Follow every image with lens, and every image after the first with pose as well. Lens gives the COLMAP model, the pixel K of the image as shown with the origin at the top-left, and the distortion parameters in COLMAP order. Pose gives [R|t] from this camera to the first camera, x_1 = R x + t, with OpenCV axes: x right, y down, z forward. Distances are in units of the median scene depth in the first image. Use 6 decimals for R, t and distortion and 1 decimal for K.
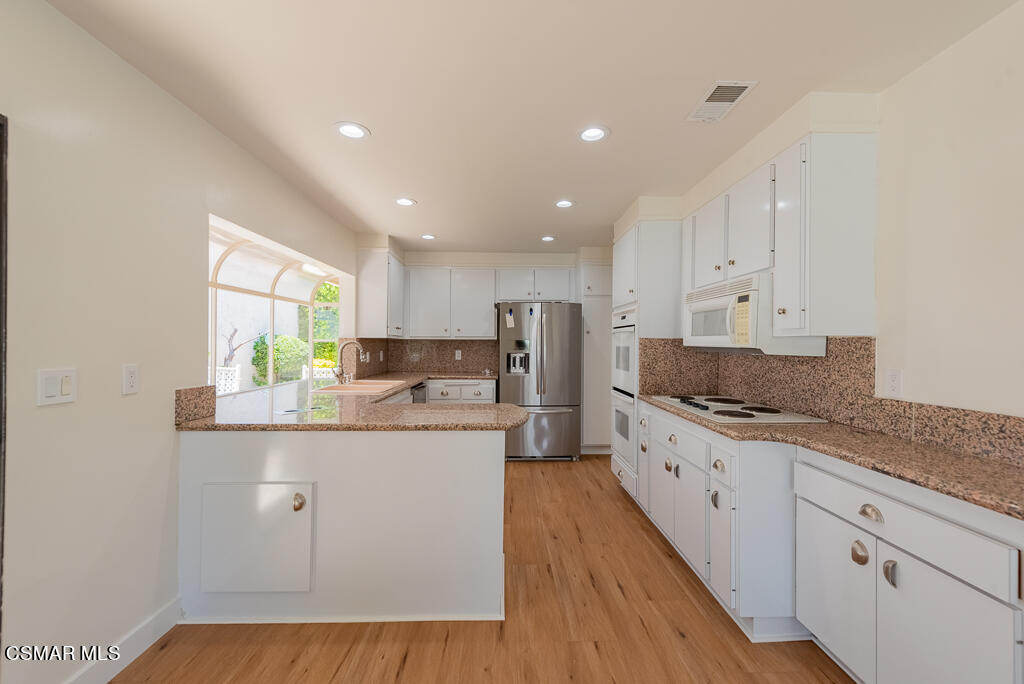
lens RADIAL K [[419.2, 0, 512.0], [0, 419.2, 342.0], [0, 0, 1]] dist [-0.000656, -0.000045]
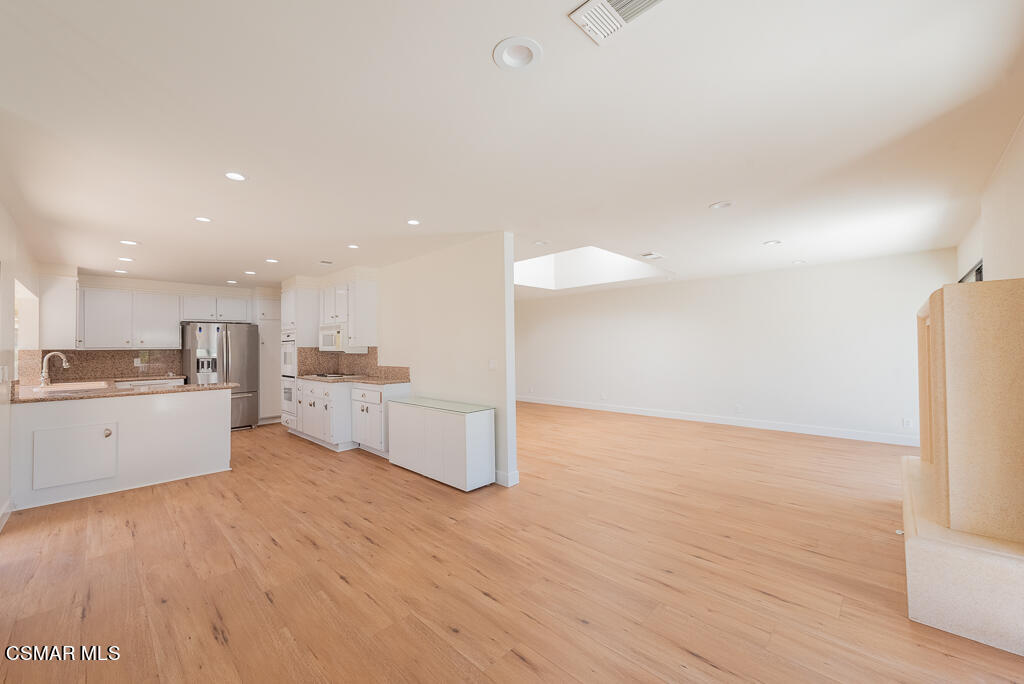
lens RADIAL K [[394.8, 0, 512.0], [0, 394.8, 342.0], [0, 0, 1]] dist [0.000288, 0.000035]
pose [[0.715735, -0.005193, 0.698353, -0.224209], [0.015201, 0.999851, -0.008145, -0.003071], [-0.698206, 0.016445, 0.715708, -0.859913]]
